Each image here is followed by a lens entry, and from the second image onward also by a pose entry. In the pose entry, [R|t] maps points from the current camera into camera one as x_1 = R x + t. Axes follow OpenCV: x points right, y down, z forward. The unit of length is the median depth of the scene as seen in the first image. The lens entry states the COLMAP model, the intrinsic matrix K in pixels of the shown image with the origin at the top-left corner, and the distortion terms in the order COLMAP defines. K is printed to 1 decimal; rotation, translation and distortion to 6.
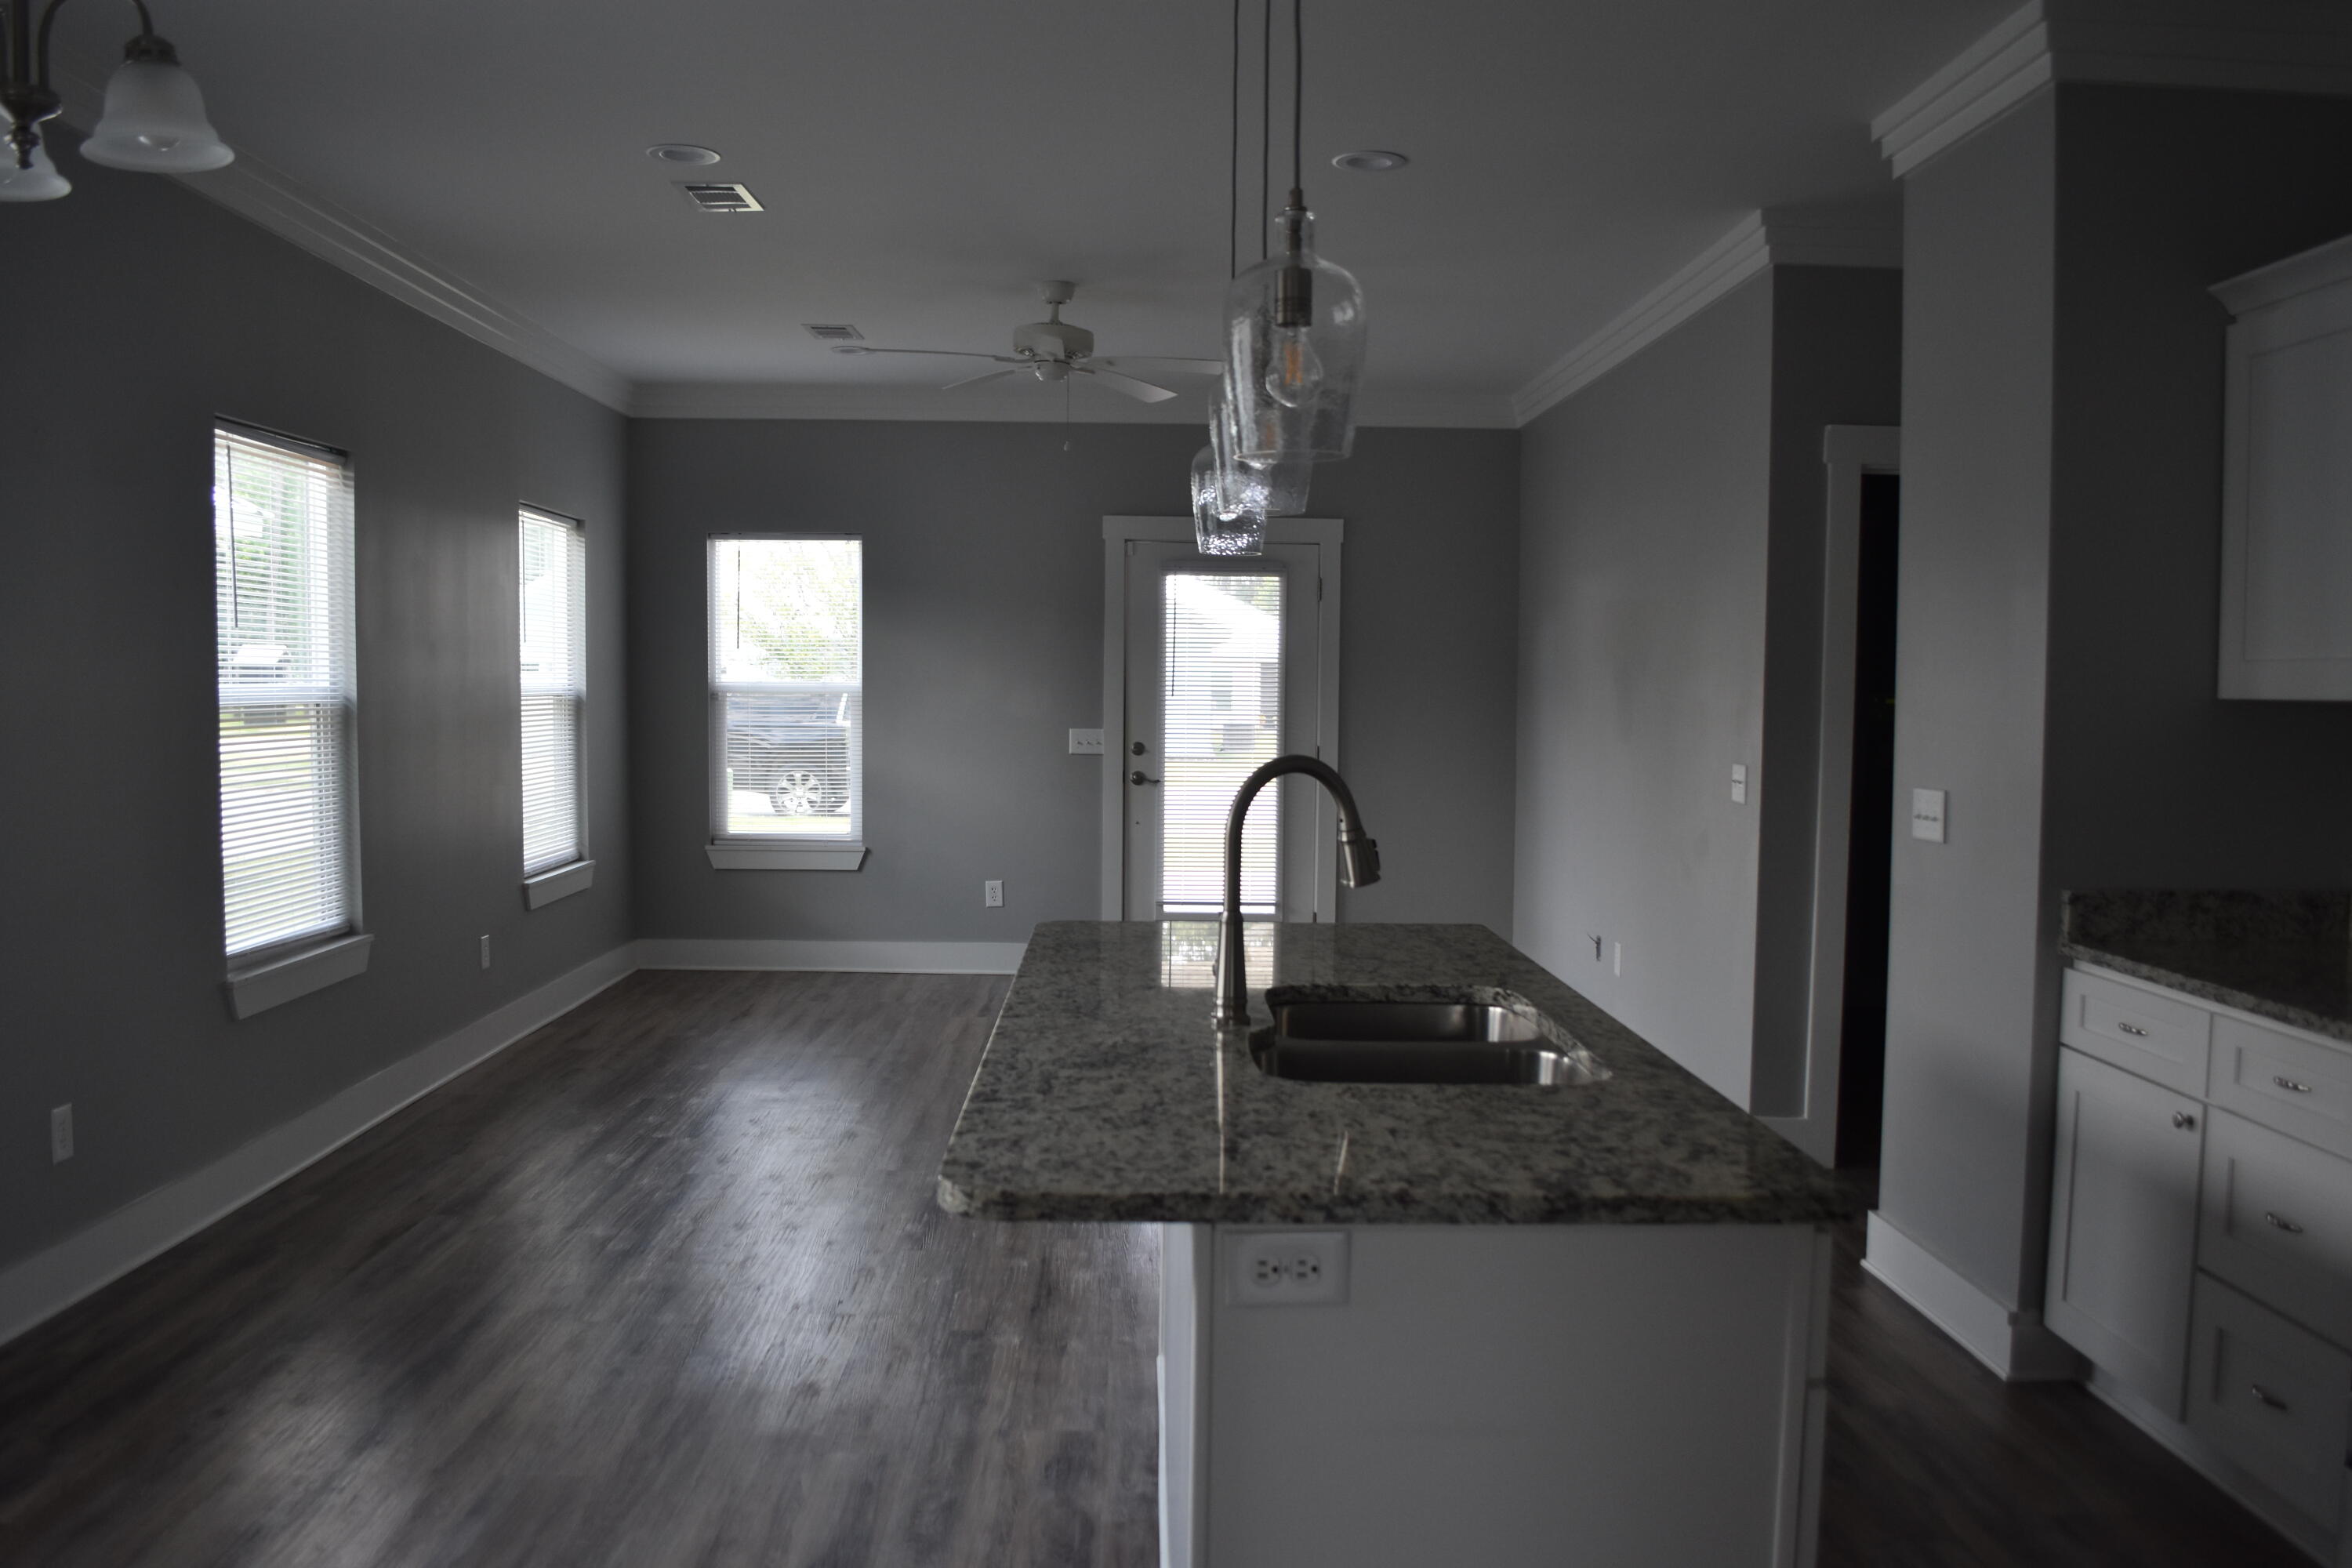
lens RADIAL K [[1850.9, 0, 1218.2], [0, 1850.9, 785.9], [0, 0, 1]] dist [-0.108485, 0.228156]
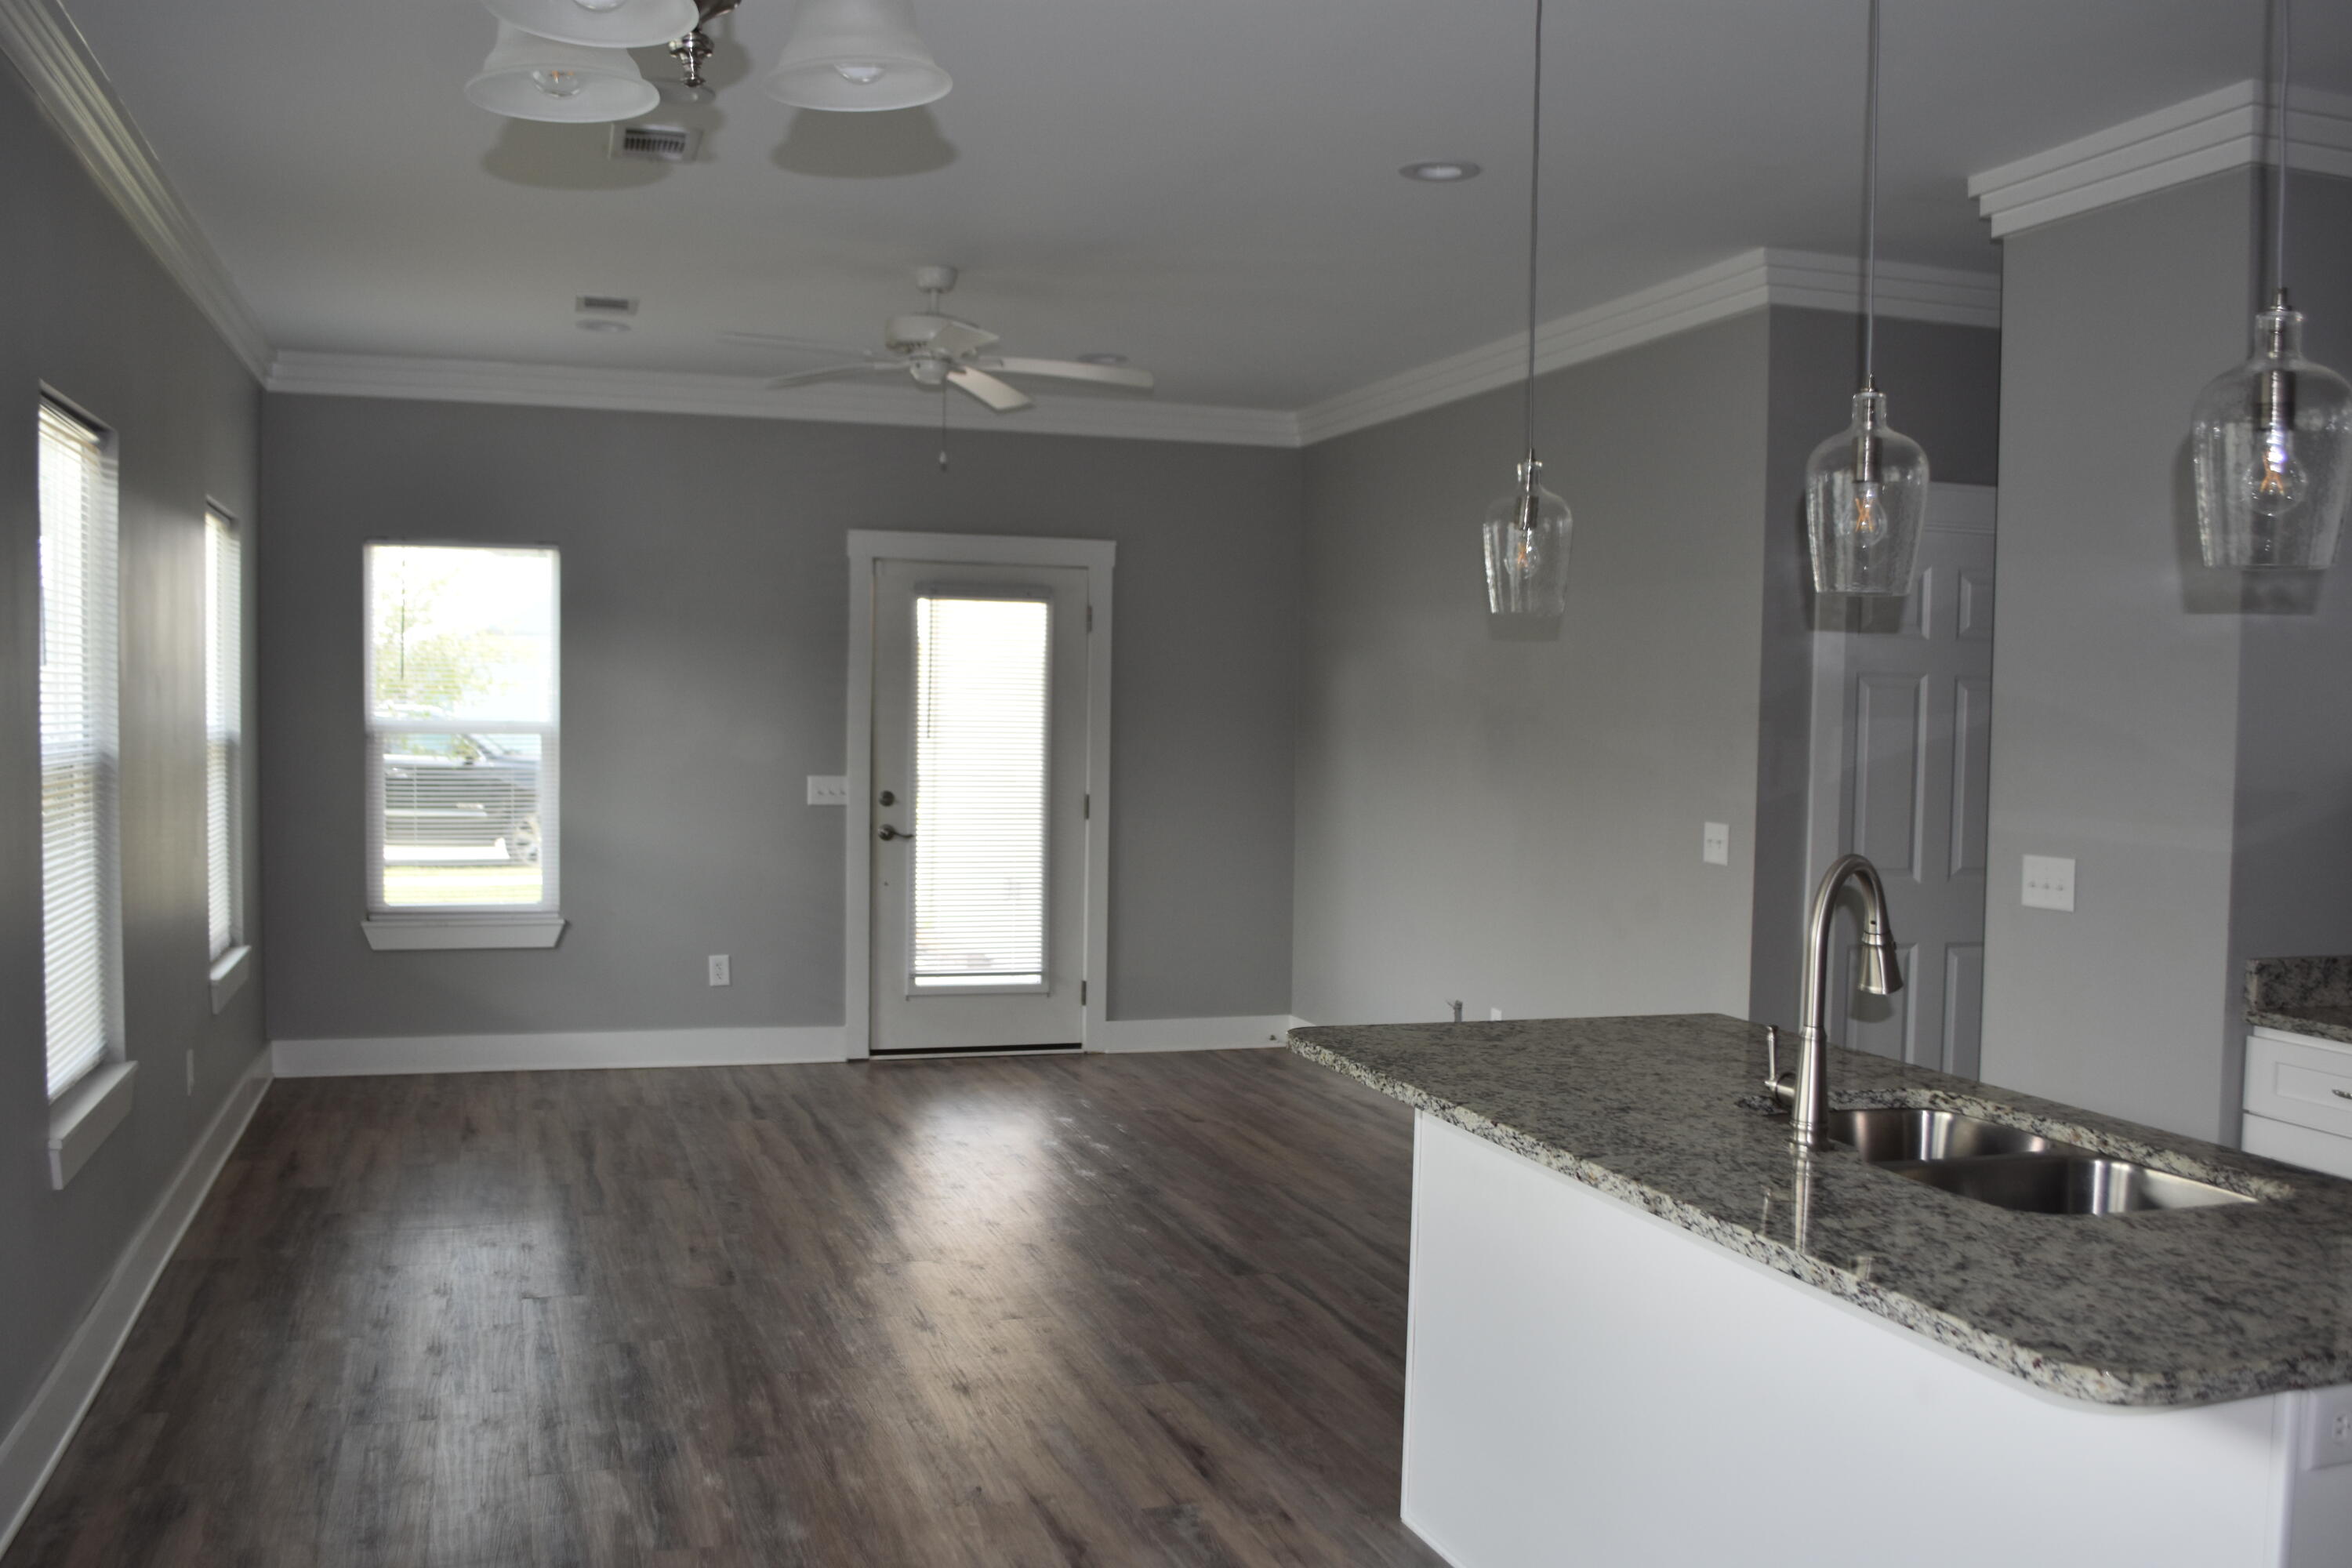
lens RADIAL K [[2056.2, 0, 1176.0], [0, 2056.2, 784.0], [0, 0, 1]] dist [-0.046911, -0.005430]
pose [[0.962215, -0.004436, 0.272256, -0.180848], [0.008436, 0.999873, -0.013525, -0.013198], [-0.272162, 0.015310, 0.962130, 0.034128]]
